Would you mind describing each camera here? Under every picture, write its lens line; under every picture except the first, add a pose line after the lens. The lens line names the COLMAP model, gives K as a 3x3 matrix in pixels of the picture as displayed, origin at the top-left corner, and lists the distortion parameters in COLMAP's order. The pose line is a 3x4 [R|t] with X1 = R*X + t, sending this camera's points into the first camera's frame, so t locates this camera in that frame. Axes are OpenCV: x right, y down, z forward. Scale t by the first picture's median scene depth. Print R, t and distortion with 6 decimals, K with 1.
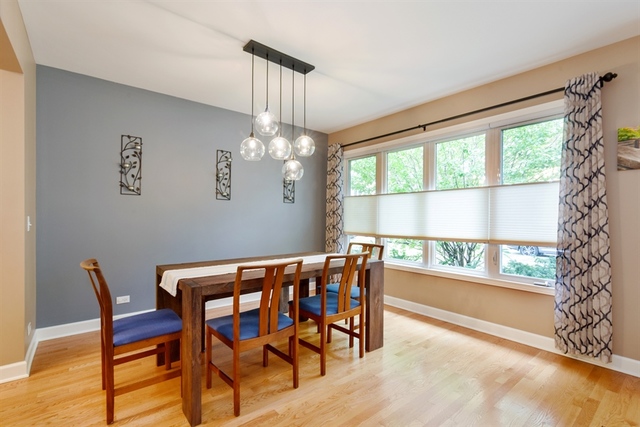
lens RADIAL K [[302.5, 0, 319.3], [0, 302.5, 218.1], [0, 0, 1]] dist [0.019853, -0.000584]
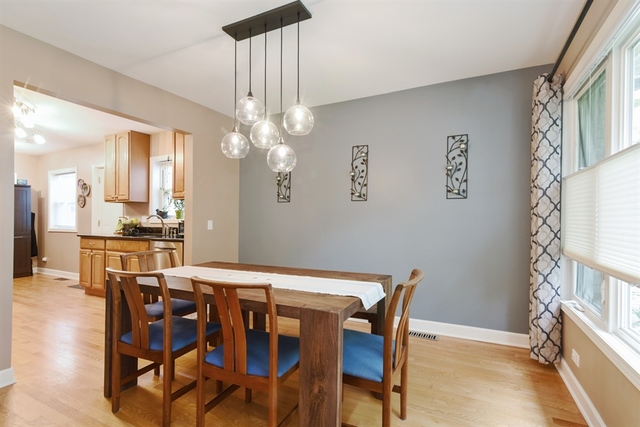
lens RADIAL K [[302.5, 0, 325.2], [0, 302.5, 218.3], [0, 0, 1]] dist [0.019853, -0.000584]
pose [[0.416069, -0.005944, -0.909314, 0.449182], [0.001116, 0.999981, -0.006026, -0.004676], [0.909332, 0.001493, 0.416068, 0.545932]]
